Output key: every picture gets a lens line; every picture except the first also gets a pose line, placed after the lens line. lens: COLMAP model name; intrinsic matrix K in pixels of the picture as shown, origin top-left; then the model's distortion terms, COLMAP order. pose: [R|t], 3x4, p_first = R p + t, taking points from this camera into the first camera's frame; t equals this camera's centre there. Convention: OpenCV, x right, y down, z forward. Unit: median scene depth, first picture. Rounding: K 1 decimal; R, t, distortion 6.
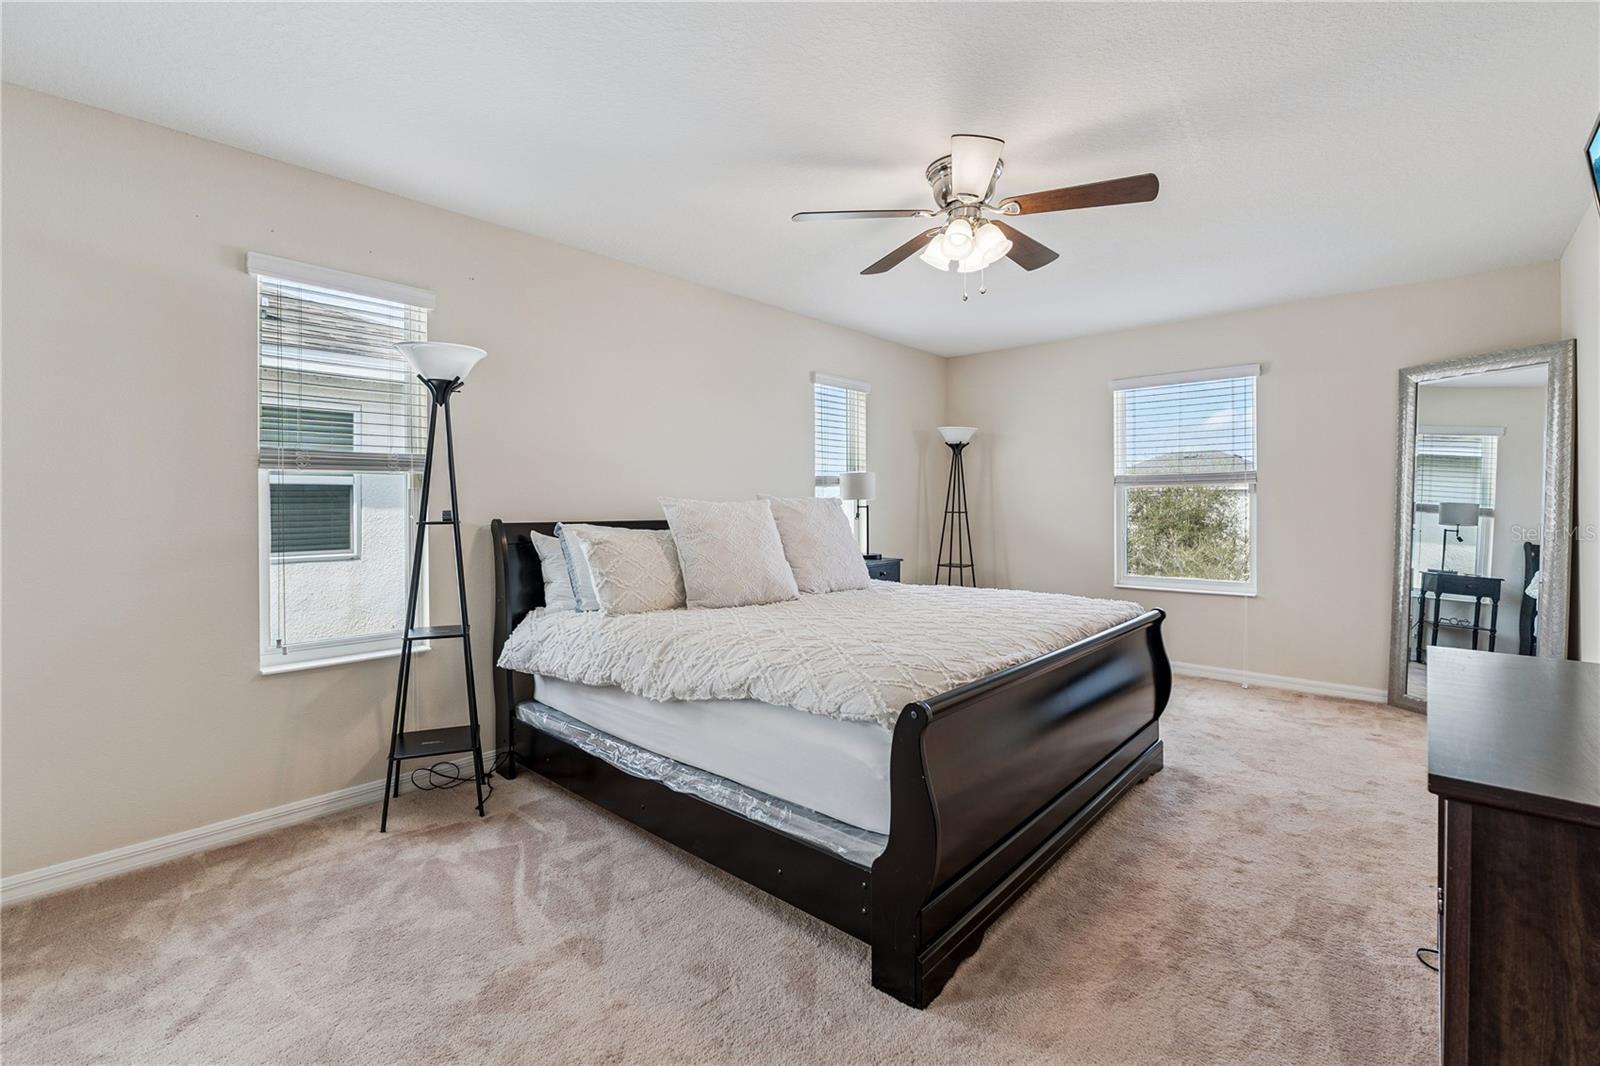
lens RADIAL K [[692.8, 0, 796.2], [0, 692.8, 523.2], [0, 0, 1]] dist [-0.002198, -0.000906]
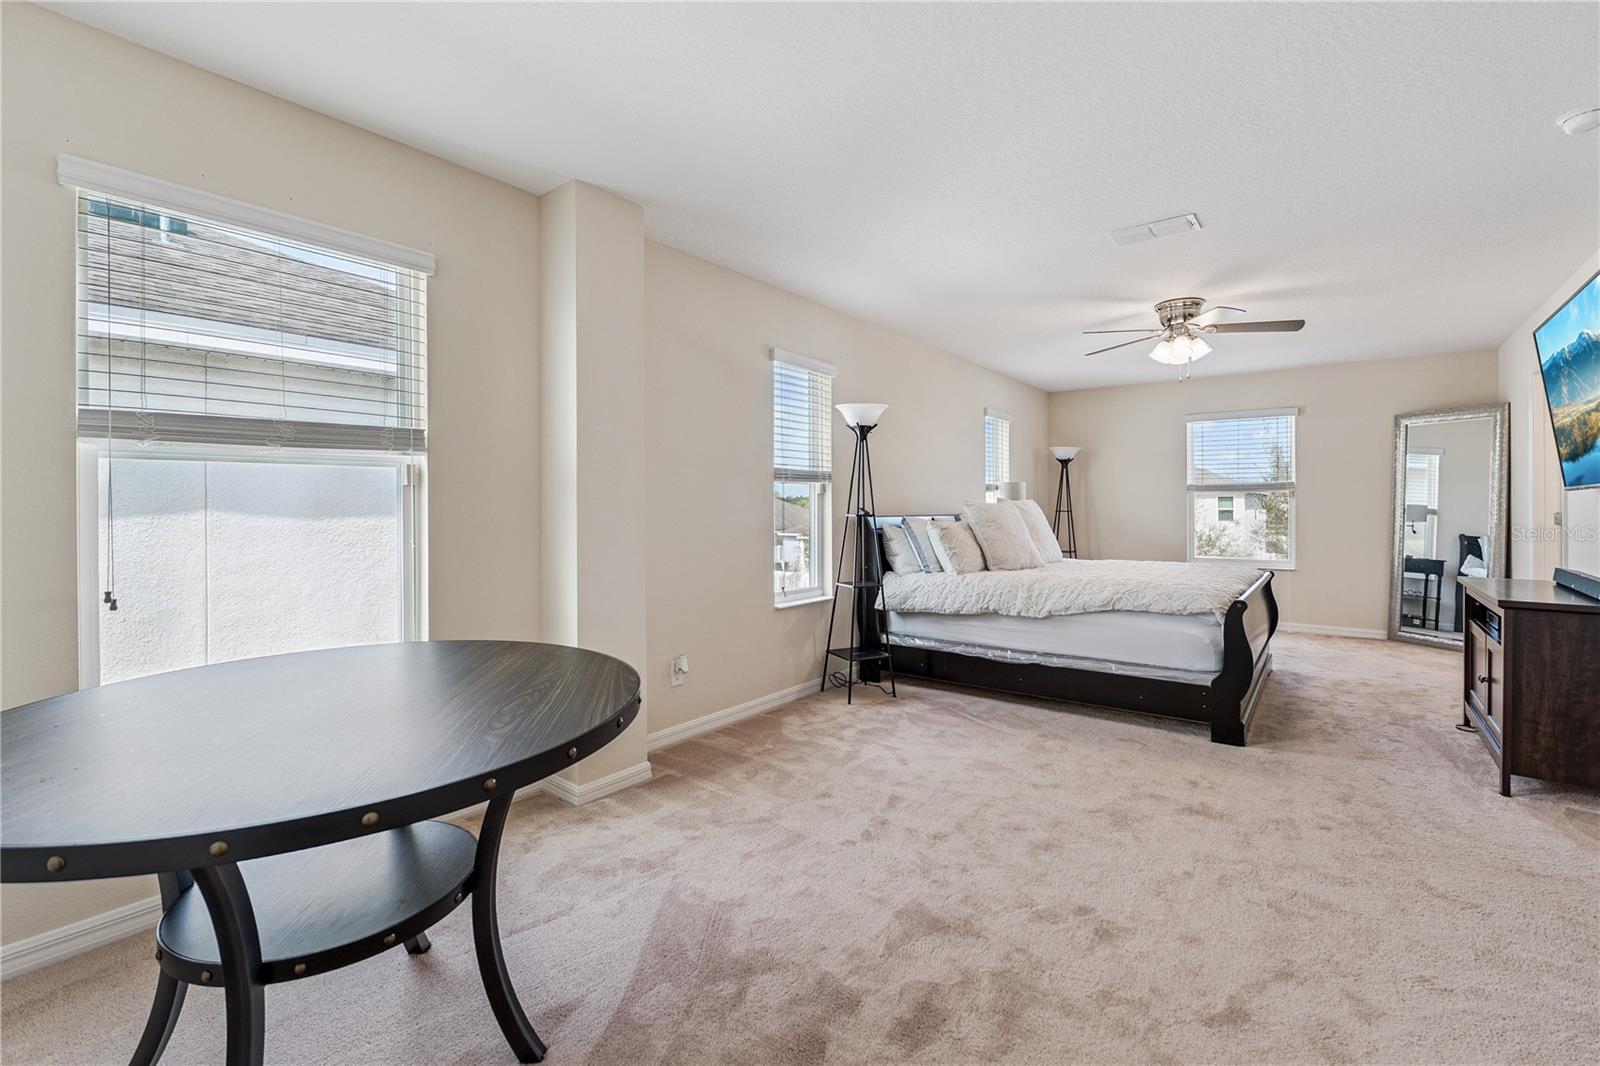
lens RADIAL K [[692.8, 0, 802.1], [0, 692.8, 528.7], [0, 0, 1]] dist [-0.002198, -0.000906]
pose [[0.996781, -0.000330, 0.080176, -0.698009], [-0.000123, 0.999984, 0.005646, 0.018792], [-0.080177, -0.005638, 0.996765, -0.513851]]
